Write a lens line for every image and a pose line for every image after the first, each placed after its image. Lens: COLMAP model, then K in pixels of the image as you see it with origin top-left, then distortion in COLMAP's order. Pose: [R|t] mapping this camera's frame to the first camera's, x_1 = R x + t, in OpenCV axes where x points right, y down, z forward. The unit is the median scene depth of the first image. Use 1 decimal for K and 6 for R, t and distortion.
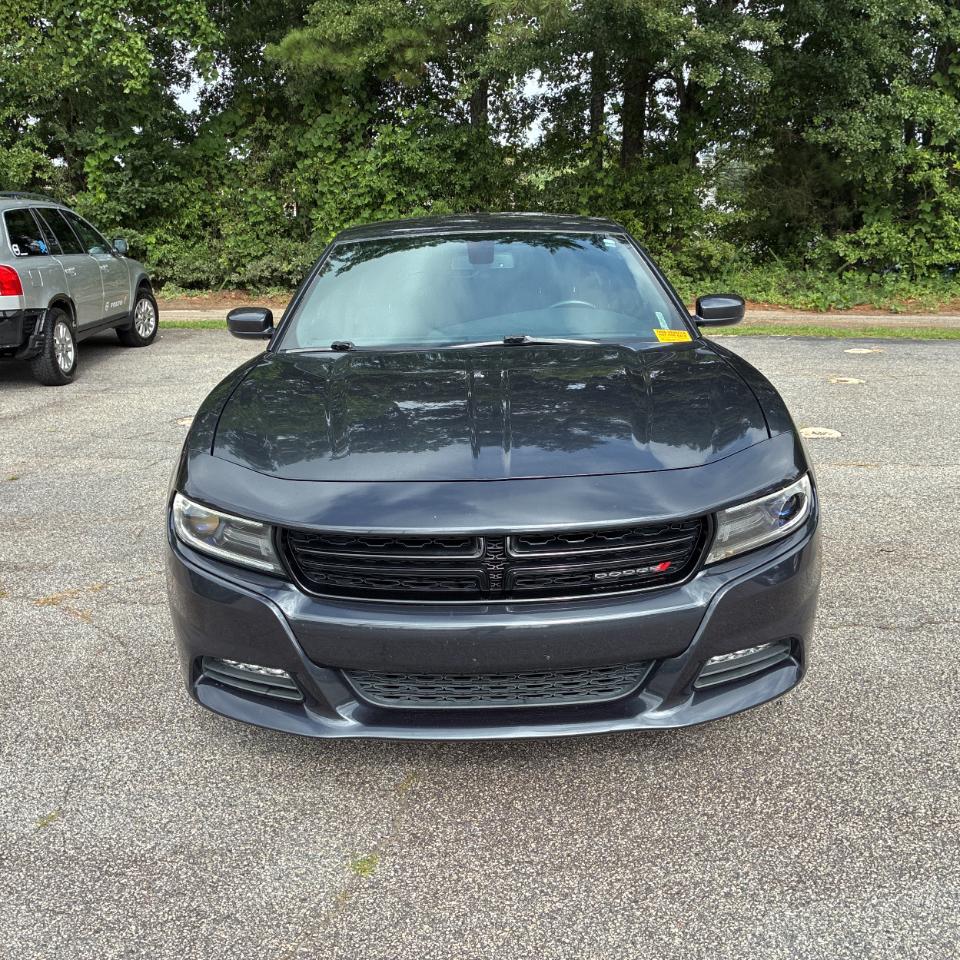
lens RADIAL K [[1008.4, 0, 484.7], [0, 1008.4, 480.9], [0, 0, 1]] dist [0.017558, 0.025517]
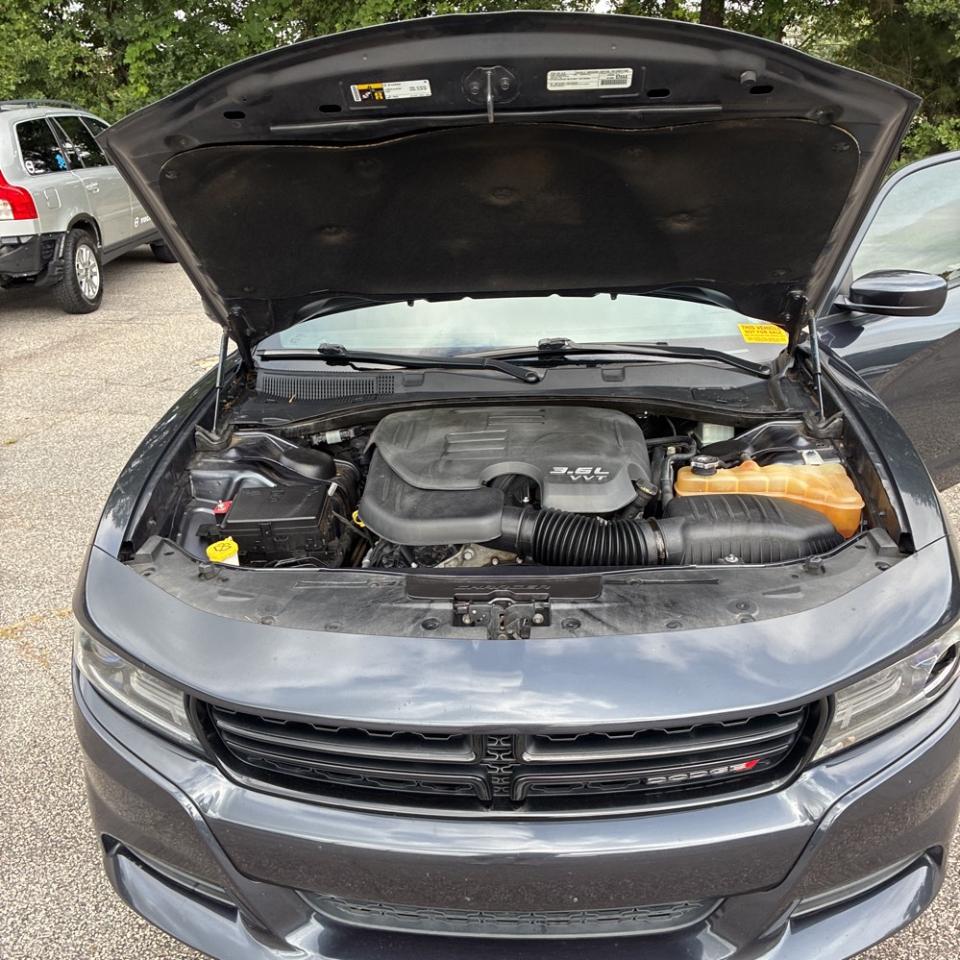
lens RADIAL K [[961.9, 0, 474.9], [0, 961.9, 478.9], [0, 0, 1]] dist [0.017065, -0.002271]
pose [[0.996894, 0.015720, -0.077174, 0.008919], [-0.005435, 0.991272, 0.131717, -0.041584], [0.078571, -0.130888, 0.988279, 0.081888]]
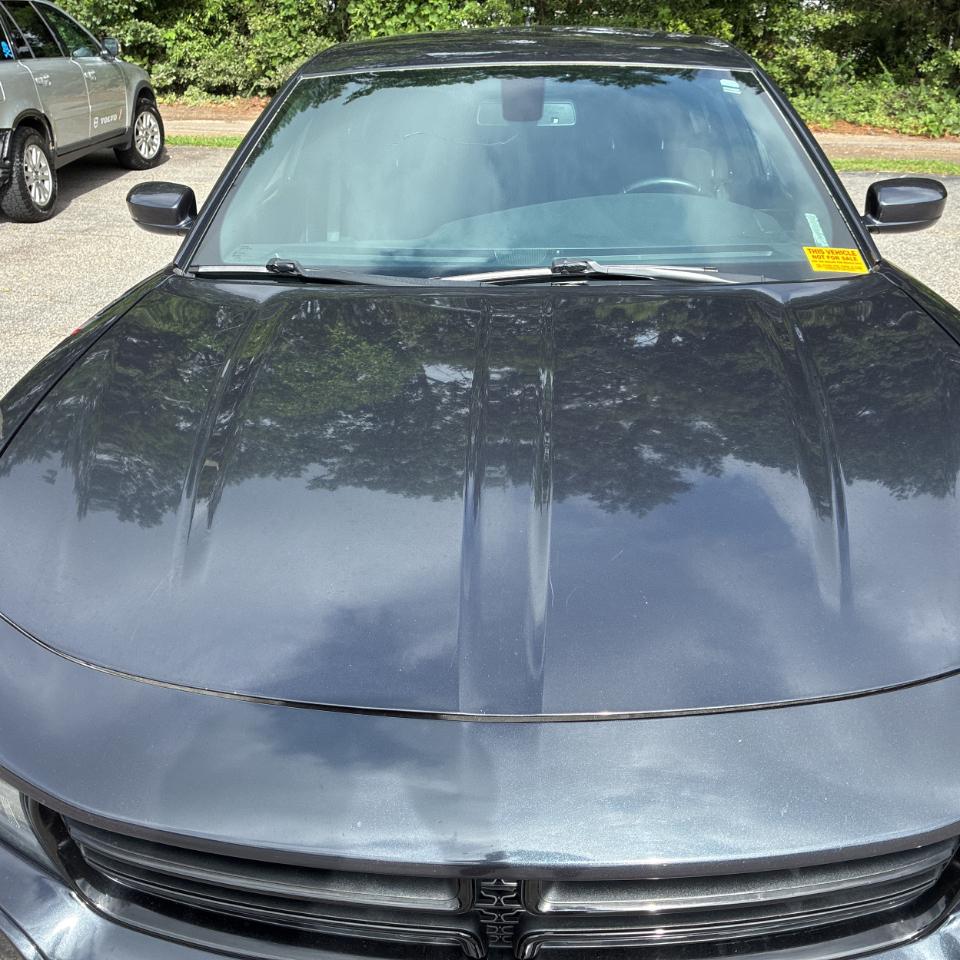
lens RADIAL K [[951.0, 0, 496.8], [0, 951.0, 443.2], [0, 0, 1]] dist [0.030745, -0.015486]
pose [[0.998465, 0.036029, -0.042070, 0.004386], [-0.028269, 0.984635, 0.172323, -0.041184], [0.047632, -0.170870, 0.984142, 0.132574]]
